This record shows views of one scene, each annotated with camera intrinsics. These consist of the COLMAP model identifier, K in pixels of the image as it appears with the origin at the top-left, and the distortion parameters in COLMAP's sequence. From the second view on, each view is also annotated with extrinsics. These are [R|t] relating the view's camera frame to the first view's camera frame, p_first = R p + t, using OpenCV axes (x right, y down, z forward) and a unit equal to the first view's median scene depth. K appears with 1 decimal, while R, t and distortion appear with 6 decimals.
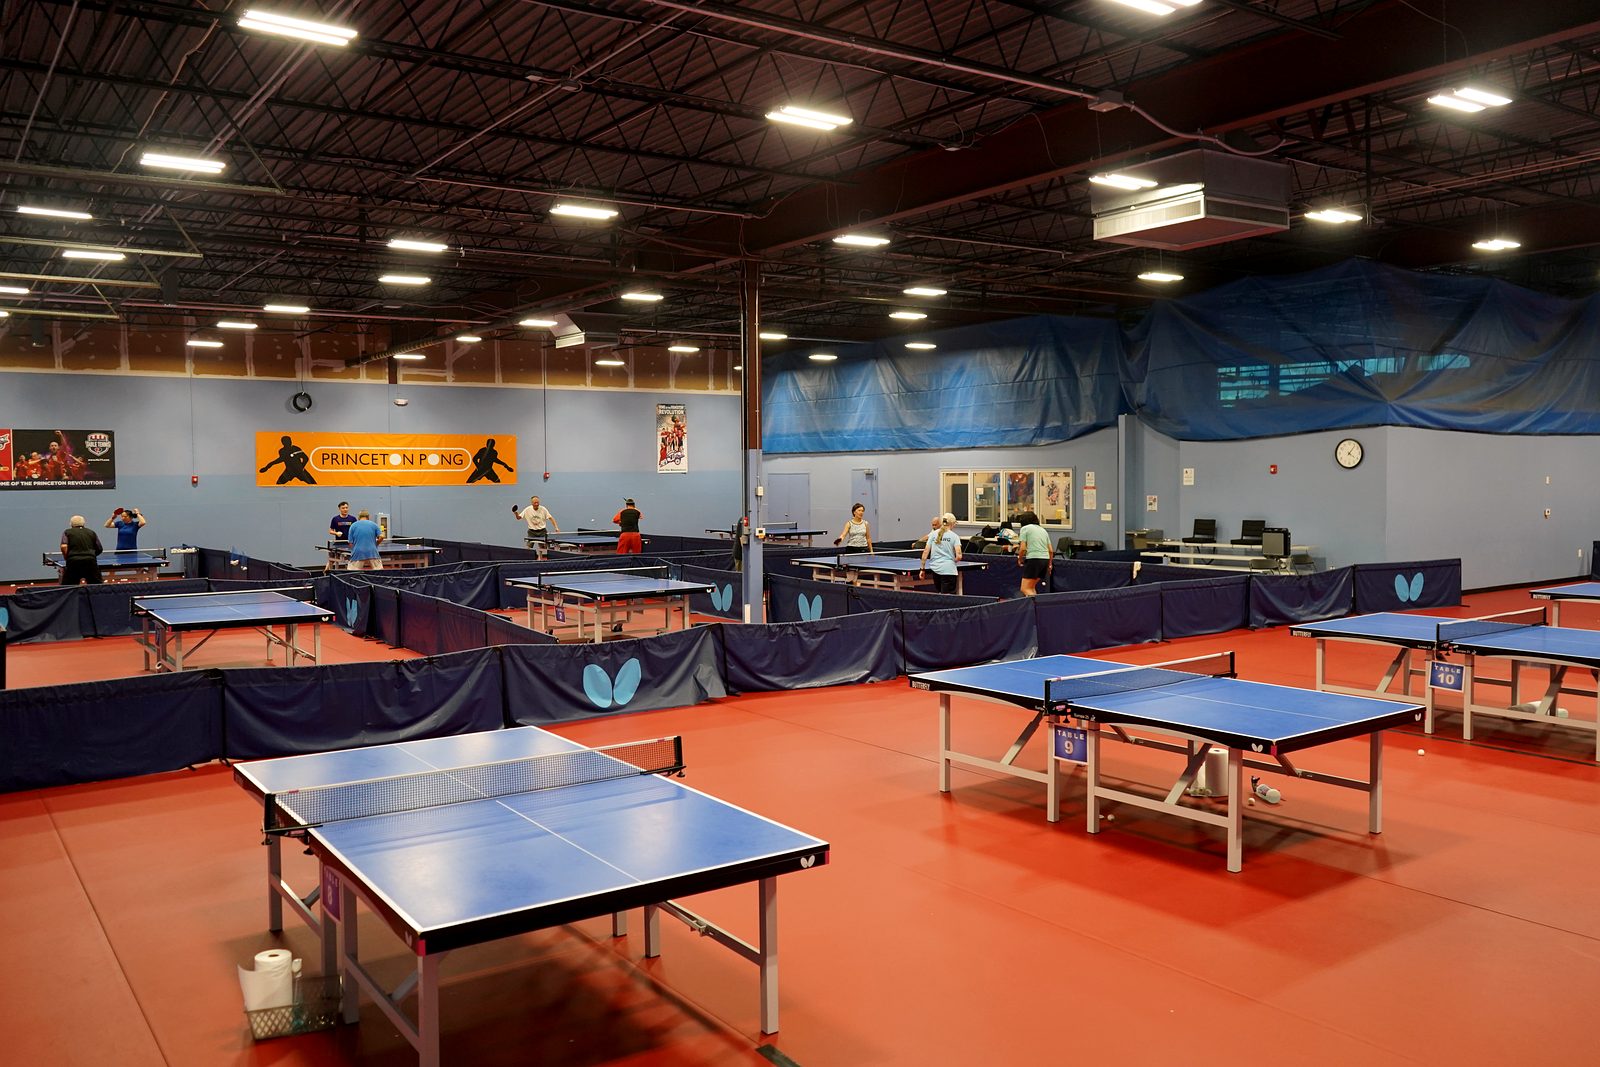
lens RADIAL K [[1278.8, 0, 800.0], [0, 1278.8, 533.5], [0, 0, 1]] dist [-0.004566, -0.002342]
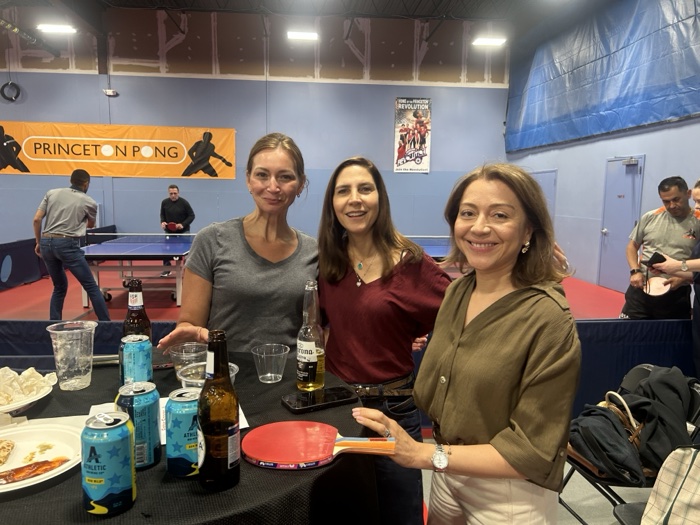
lens RADIAL K [[536.3, 0, 350.0], [0, 536.3, 262.5], [0, 0, 1]] dist [0.024812, -0.011282]
pose [[0.863609, 0.084080, -0.497101, 0.072442], [-0.046905, 0.995119, 0.086827, -0.015015], [0.501975, -0.051669, 0.863337, 0.705260]]
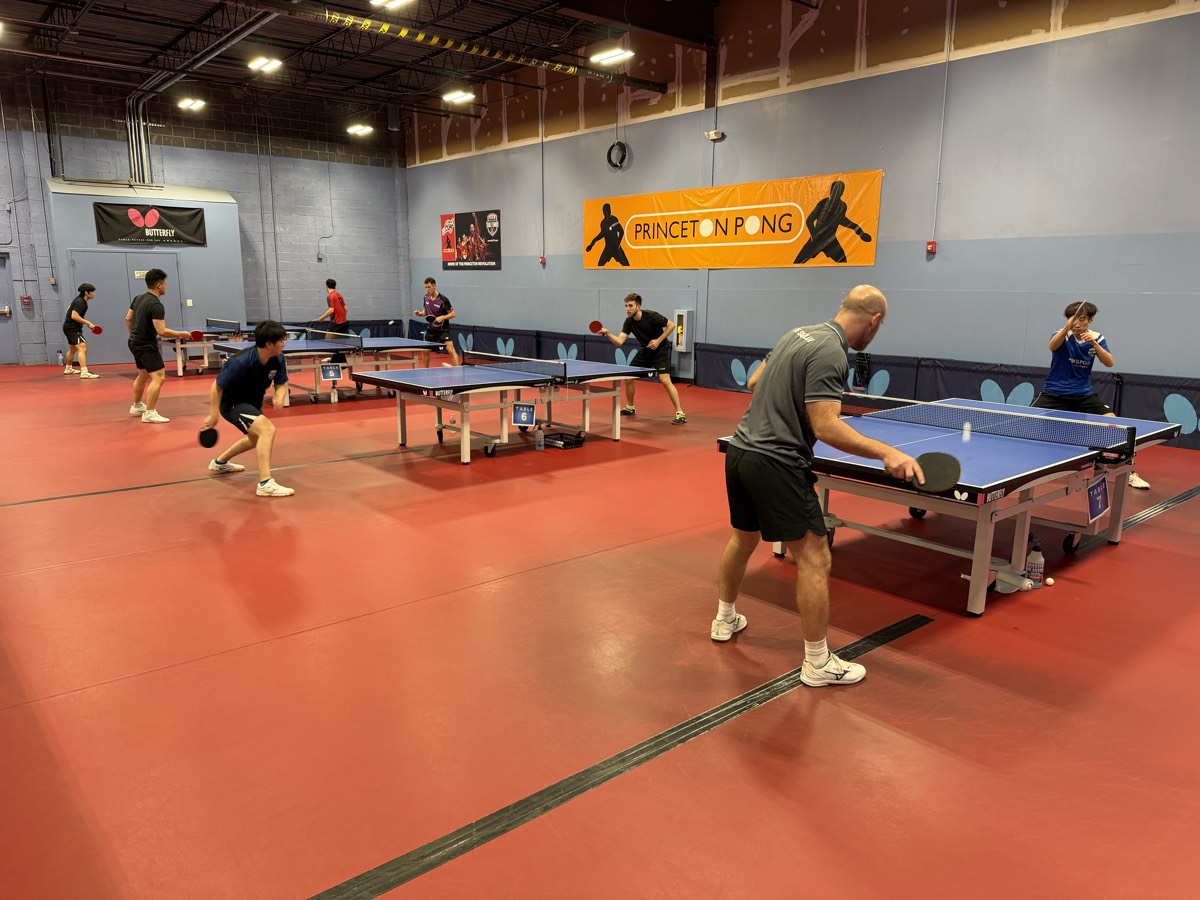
lens RADIAL K [[852.1, 0, 600.0], [0, 852.1, 450.0], [0, 0, 1]] dist [0.110044, -0.179977]
pose [[0.093113, 0.198206, -0.975728, 0.140455], [-0.057780, 0.979409, 0.193440, -0.027062], [0.993978, 0.038365, 0.102648, 0.884198]]
